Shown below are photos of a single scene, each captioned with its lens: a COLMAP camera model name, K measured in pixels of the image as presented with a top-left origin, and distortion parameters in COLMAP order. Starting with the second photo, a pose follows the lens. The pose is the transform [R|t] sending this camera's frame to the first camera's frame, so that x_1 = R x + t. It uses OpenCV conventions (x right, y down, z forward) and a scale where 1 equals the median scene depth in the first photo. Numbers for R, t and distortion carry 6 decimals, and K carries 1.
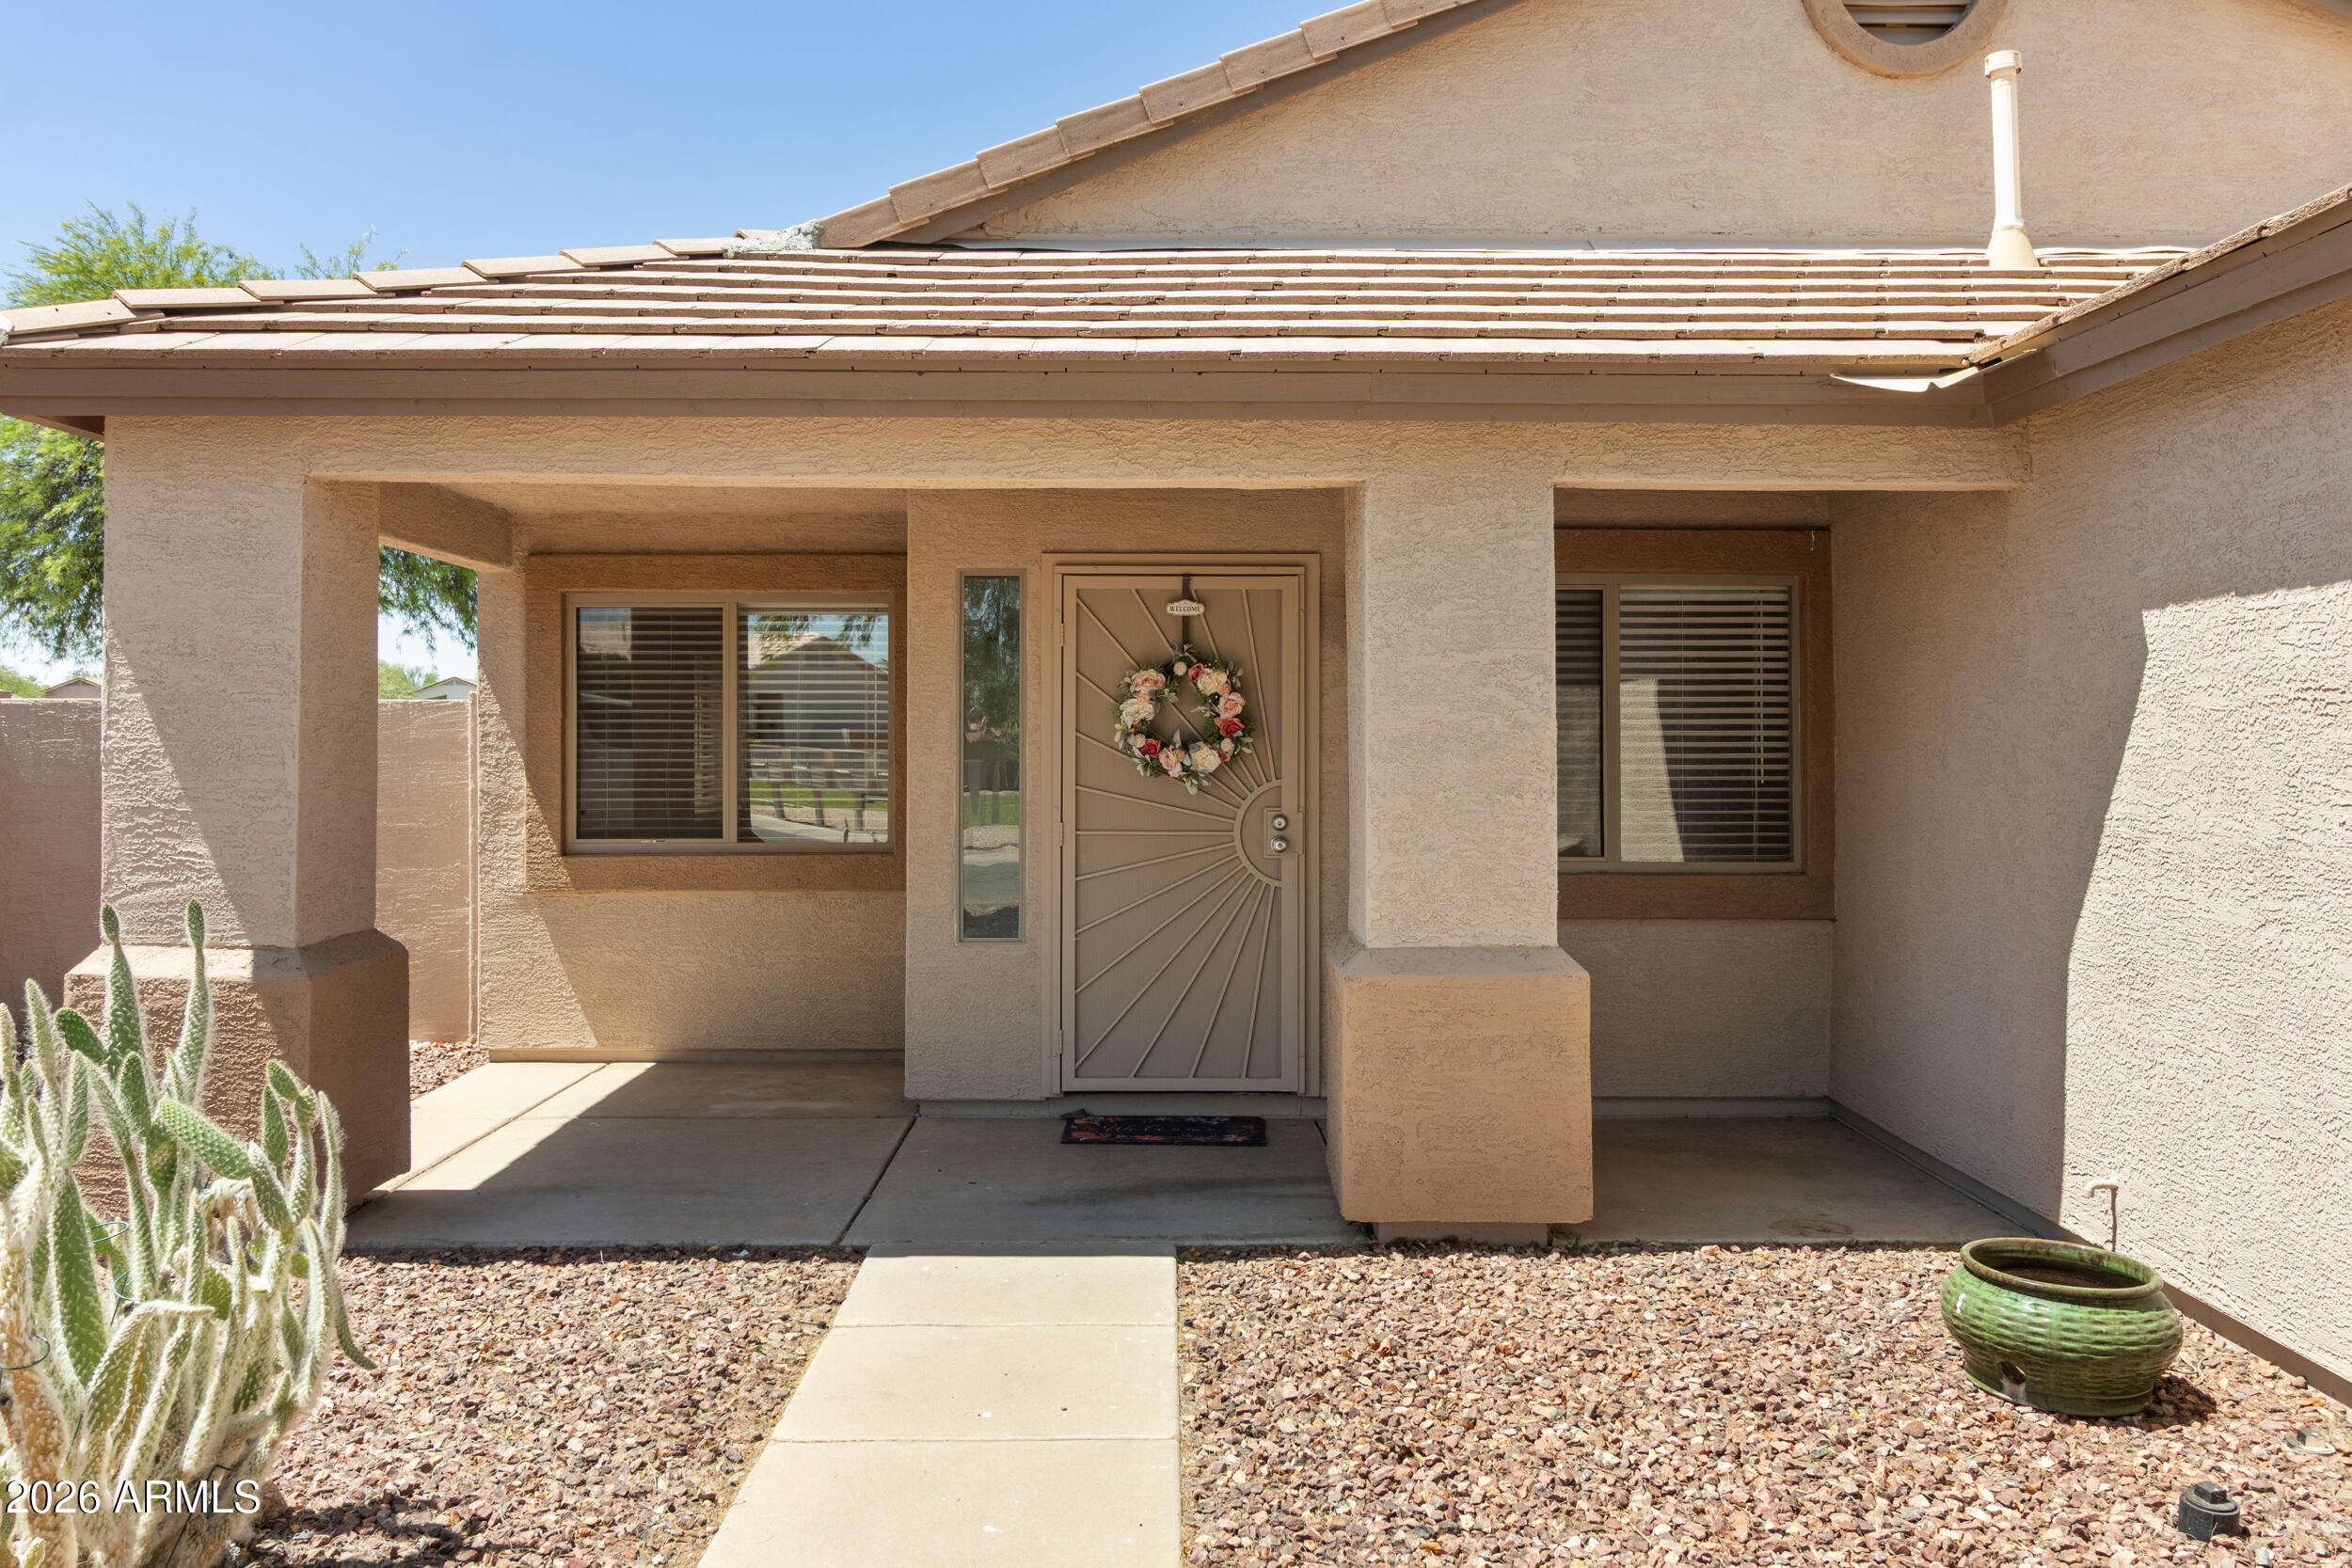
lens RADIAL K [[1823.7, 0, 1220.3], [0, 1823.7, 696.5], [0, 0, 1]] dist [-0.000373, -0.000756]
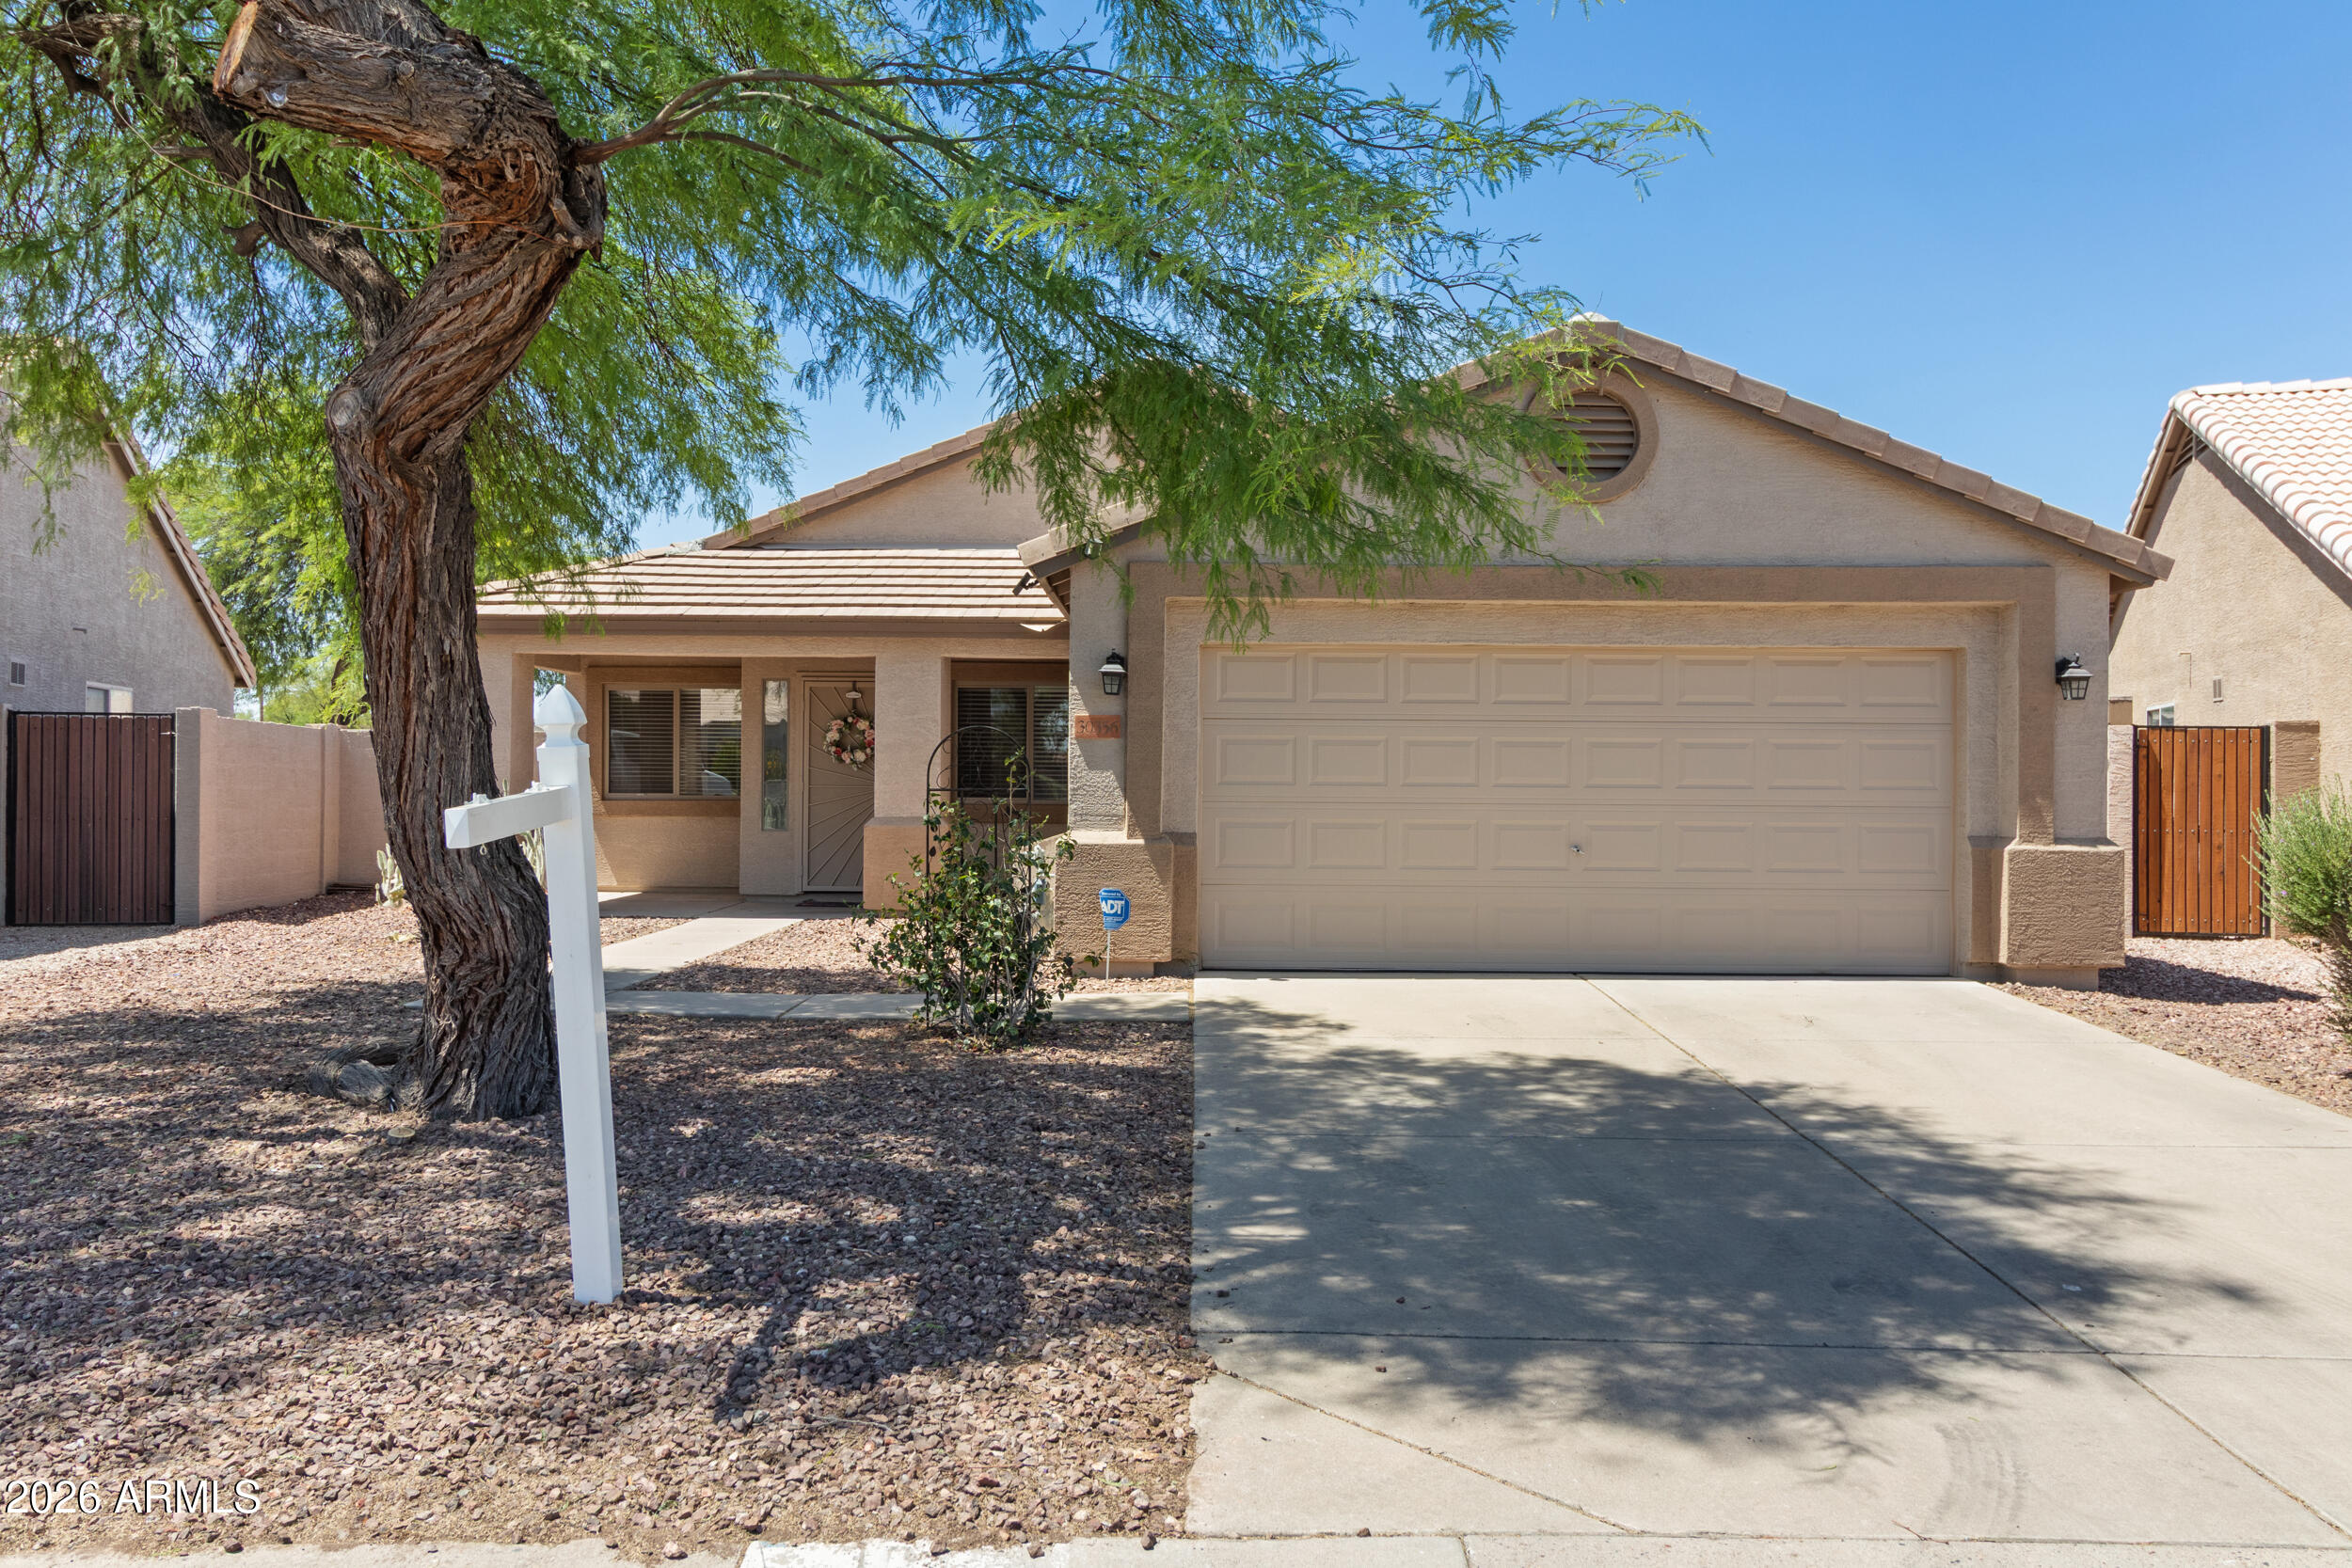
lens RADIAL K [[1867.7, 0, 1192.9], [0, 1867.7, 733.8], [0, 0, 1]] dist [0.003405, -0.001259]
pose [[0.998932, 0.005064, -0.045928, 0.562056], [-0.005207, 0.999982, -0.002997, 0.009270], [0.045912, 0.003233, 0.998940, -1.512138]]
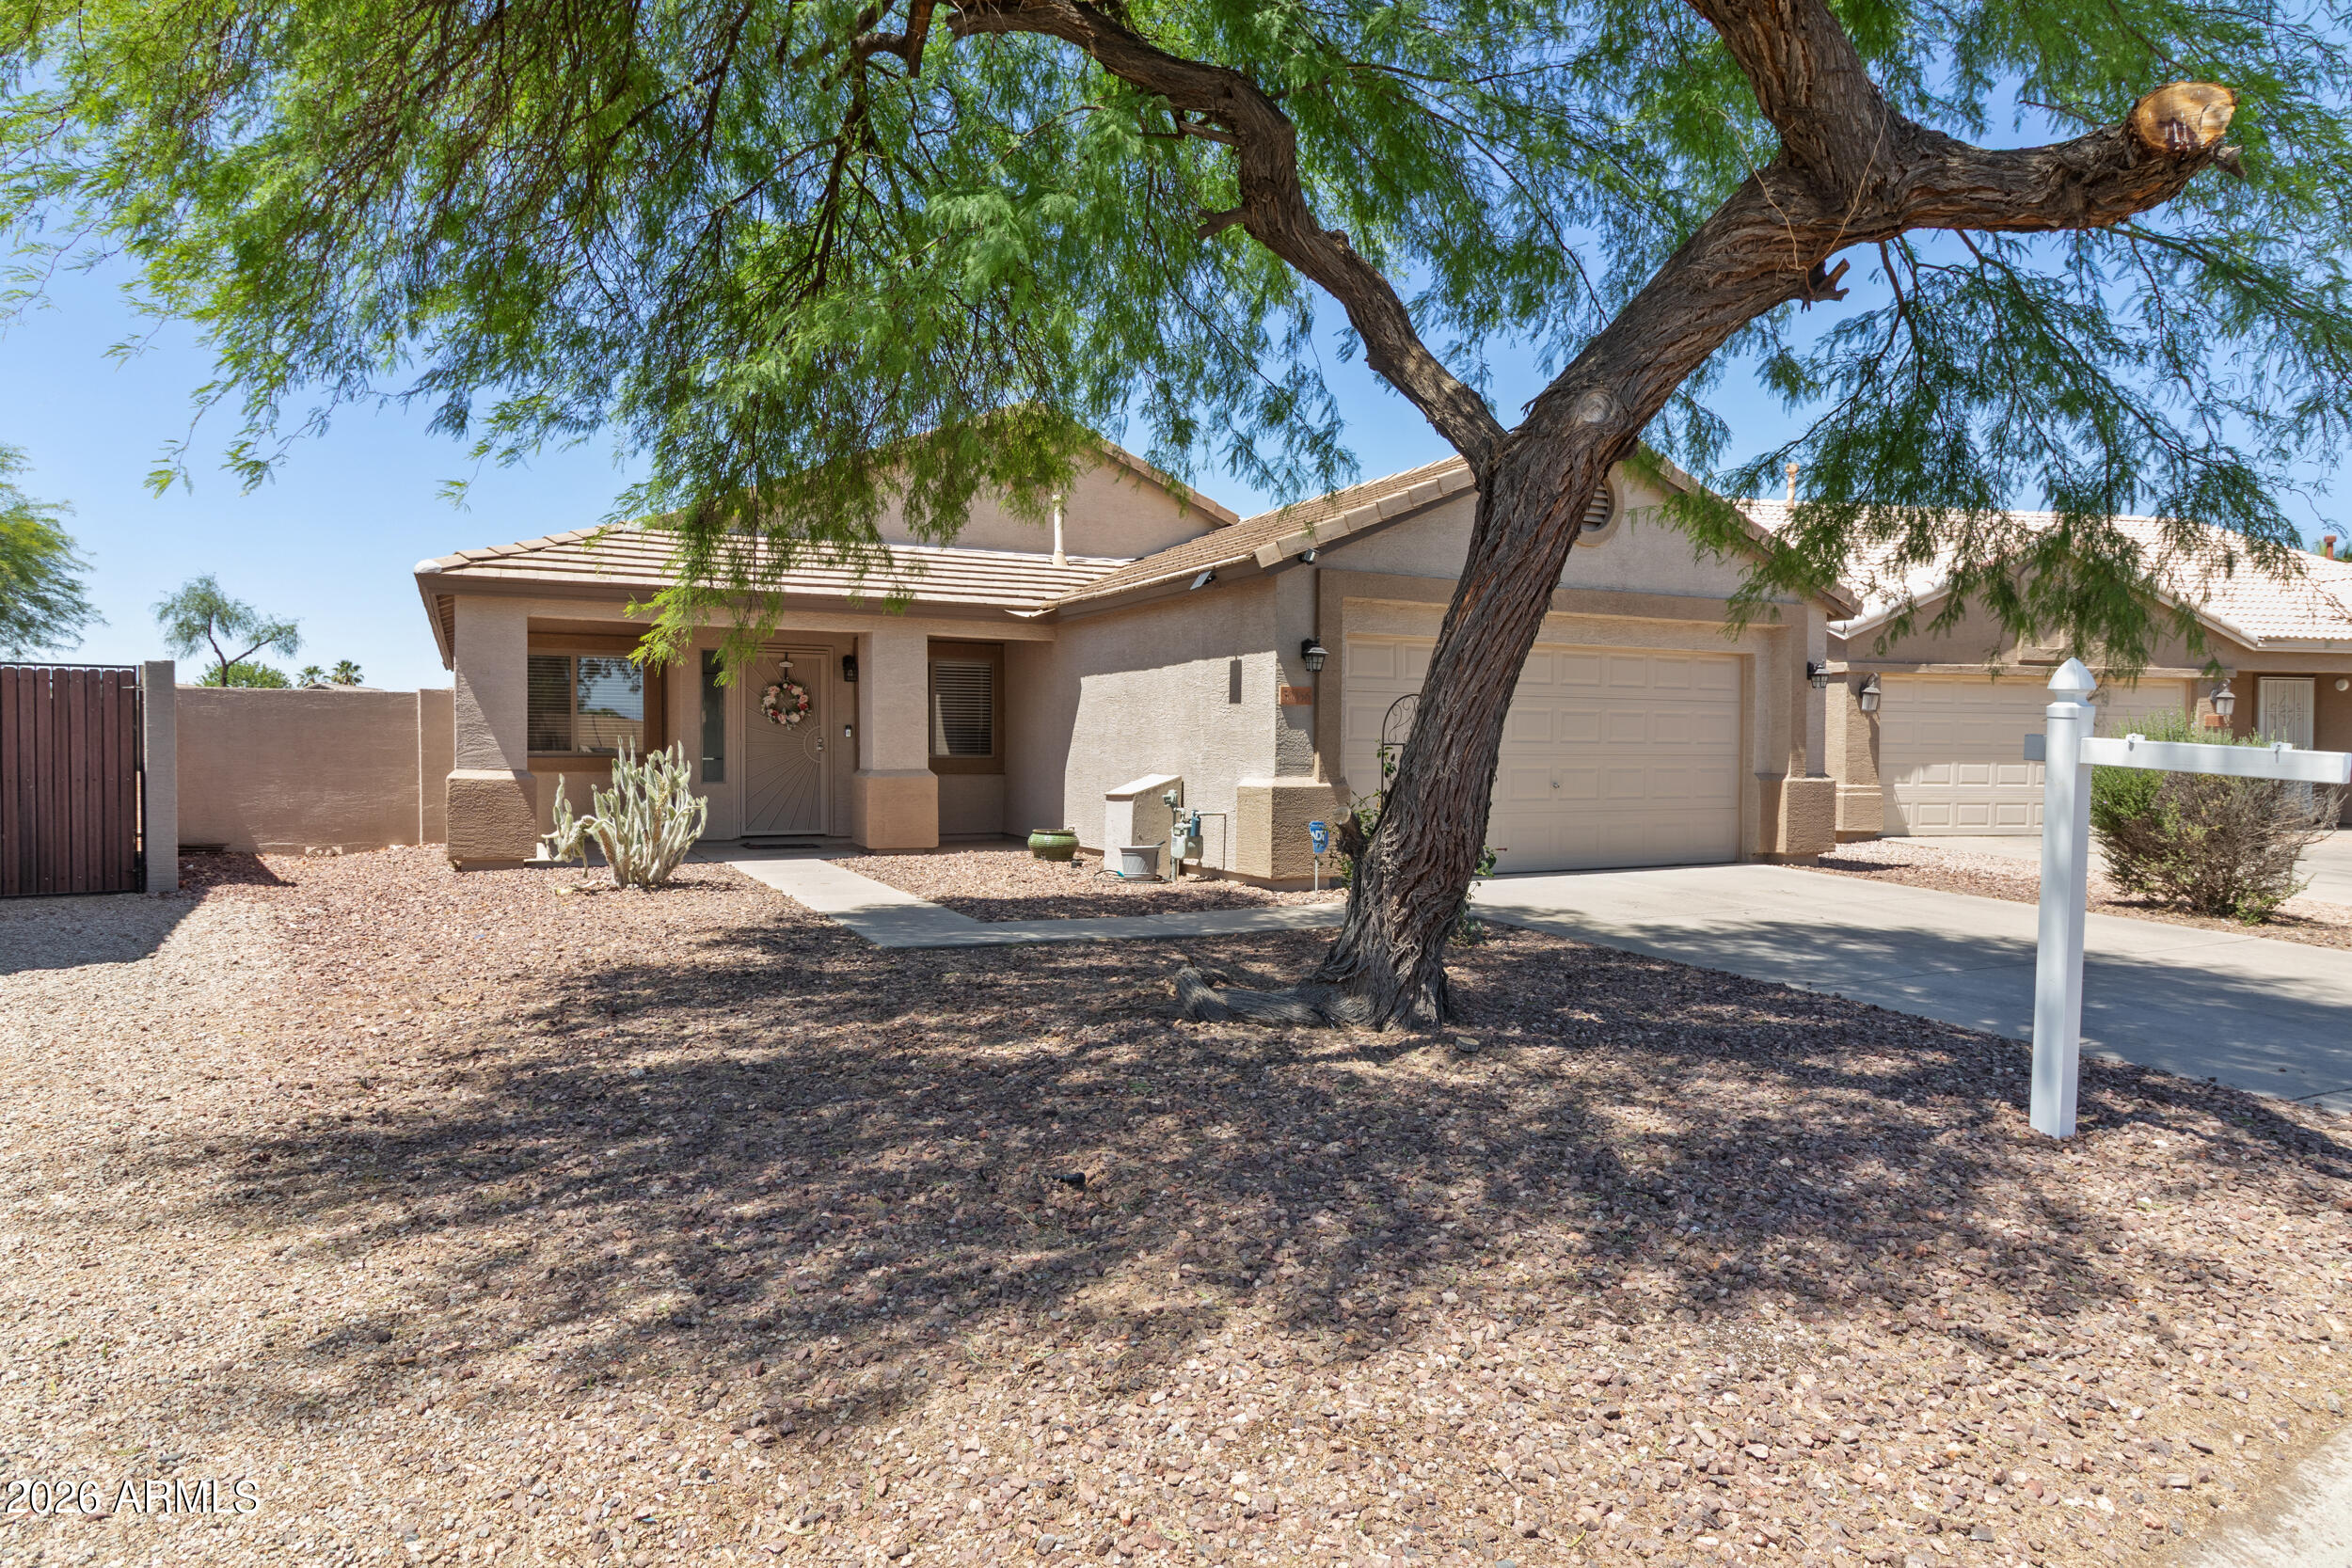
lens RADIAL K [[1382.8, 0, 1176.0], [0, 1382.8, 784.0], [0, 0, 1]] dist [0.000924, -0.000004]
pose [[0.903018, -0.006940, 0.429547, -0.403391], [-0.014858, 0.998767, 0.047372, 0.026741], [-0.429346, -0.049160, 0.901801, -1.224890]]
